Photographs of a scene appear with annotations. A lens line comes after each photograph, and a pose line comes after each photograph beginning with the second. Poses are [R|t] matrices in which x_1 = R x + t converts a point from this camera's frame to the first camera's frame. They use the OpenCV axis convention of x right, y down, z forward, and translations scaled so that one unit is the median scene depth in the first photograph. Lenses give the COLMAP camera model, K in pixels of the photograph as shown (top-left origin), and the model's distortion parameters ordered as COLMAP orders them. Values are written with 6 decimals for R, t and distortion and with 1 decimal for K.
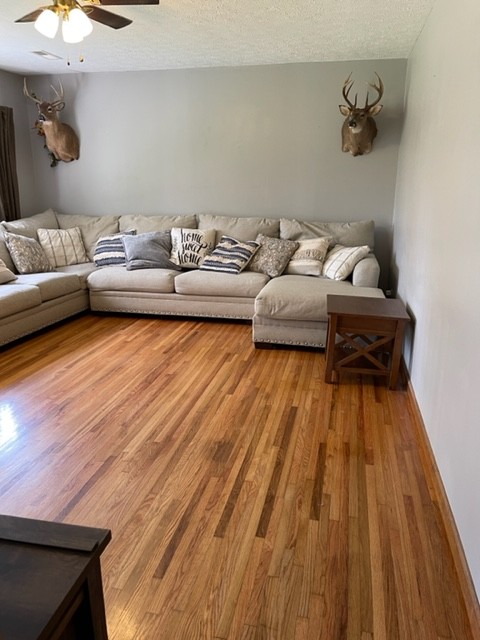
lens RADIAL K [[481.7, 0, 239.4], [0, 481.7, 317.5], [0, 0, 1]] dist [0.061392, -0.082988]
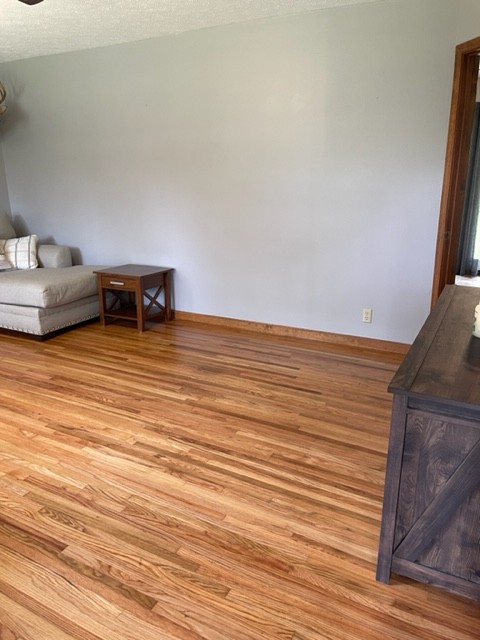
lens RADIAL K [[481.7, 0, 244.0], [0, 481.7, 322.2], [0, 0, 1]] dist [0.061392, -0.082988]
pose [[0.270265, -0.292452, 0.917294, -0.806639], [0.267064, 0.938134, 0.220411, -0.089713], [-0.925005, 0.185407, 0.331648, 0.263640]]
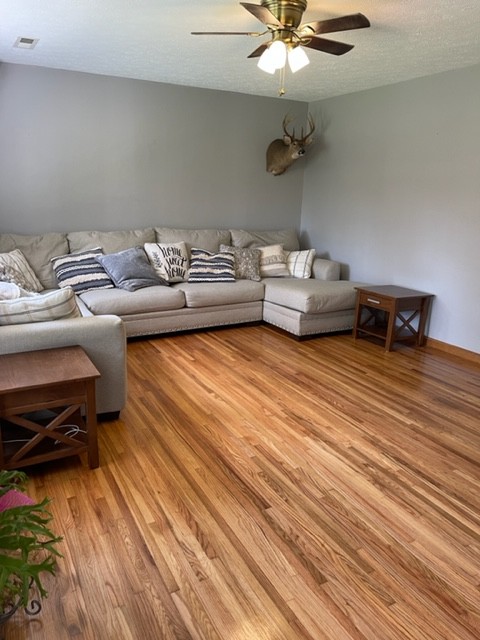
lens RADIAL K [[481.7, 0, 240.5], [0, 481.7, 318.6], [0, 0, 1]] dist [0.061392, -0.082988]
pose [[0.754304, -0.155928, 0.637739, -0.836190], [0.156738, 0.986068, 0.055709, -0.080849], [-0.637541, 0.057936, 0.768235, 0.193329]]
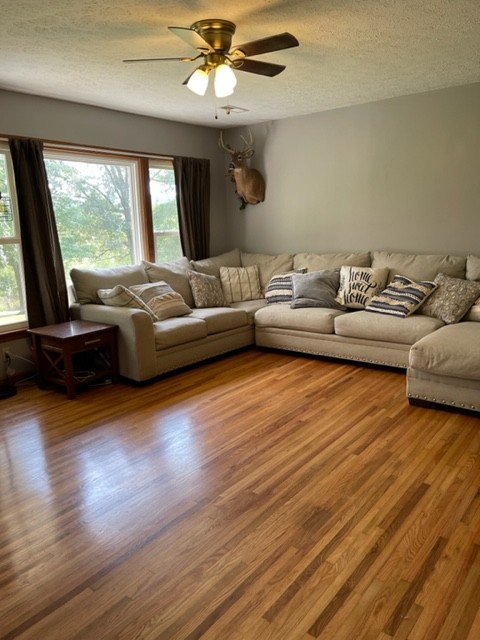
lens RADIAL K [[481.7, 0, 237.3], [0, 481.7, 324.9], [0, 0, 1]] dist [0.061392, -0.082988]
pose [[0.899991, 0.058545, -0.431959, 0.127185], [-0.080964, 0.996148, -0.033677, -0.025687], [0.428323, 0.065282, 0.901264, 0.065166]]
